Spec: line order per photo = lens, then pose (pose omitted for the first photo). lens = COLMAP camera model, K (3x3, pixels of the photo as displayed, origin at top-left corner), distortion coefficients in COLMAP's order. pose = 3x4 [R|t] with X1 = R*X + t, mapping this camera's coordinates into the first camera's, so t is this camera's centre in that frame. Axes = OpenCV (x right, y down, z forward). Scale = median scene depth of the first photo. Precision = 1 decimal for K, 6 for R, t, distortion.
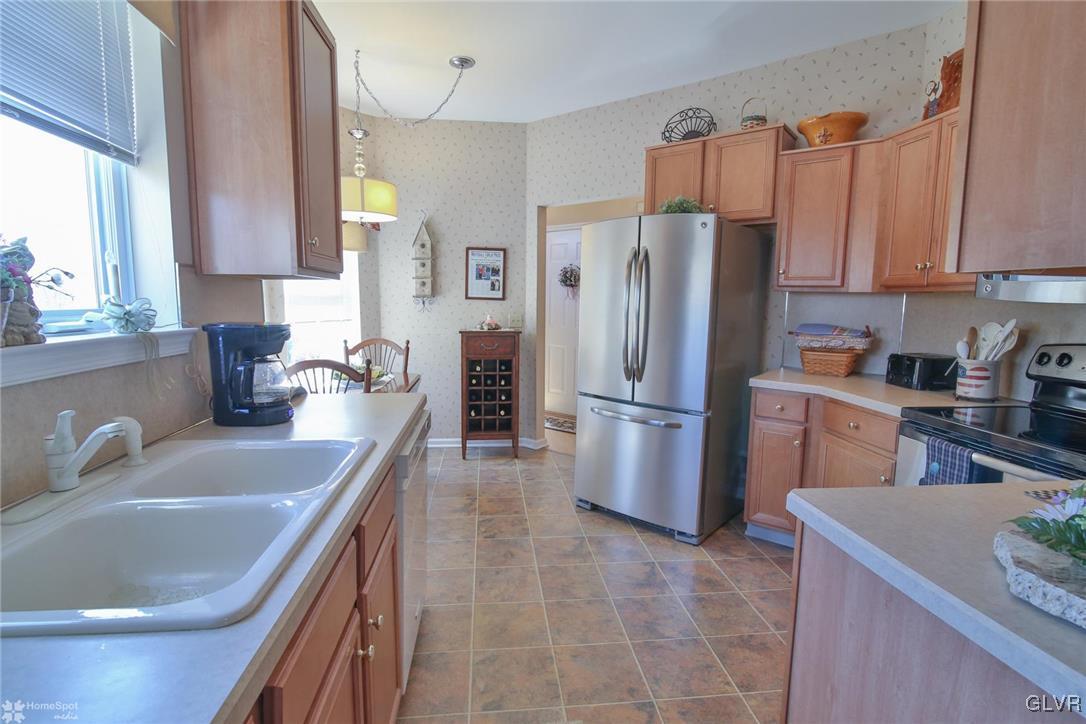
lens RADIAL K [[524.9, 0, 542.4], [0, 524.9, 363.5], [0, 0, 1]] dist [-0.014729, -0.003055]
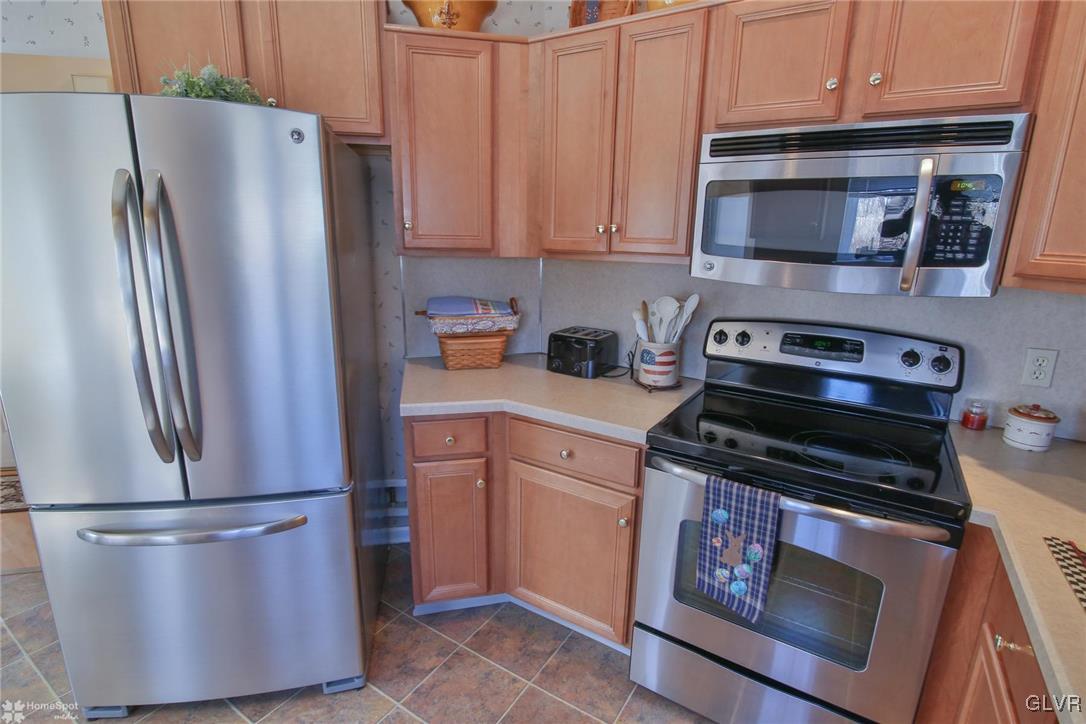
lens RADIAL K [[524.9, 0, 544.6], [0, 524.9, 361.3], [0, 0, 1]] dist [-0.014729, -0.003055]
pose [[0.621107, -0.194789, 0.759133, 0.039227], [0.089757, 0.979927, 0.178007, -0.115533], [-0.778569, -0.042424, 0.626123, 0.471439]]
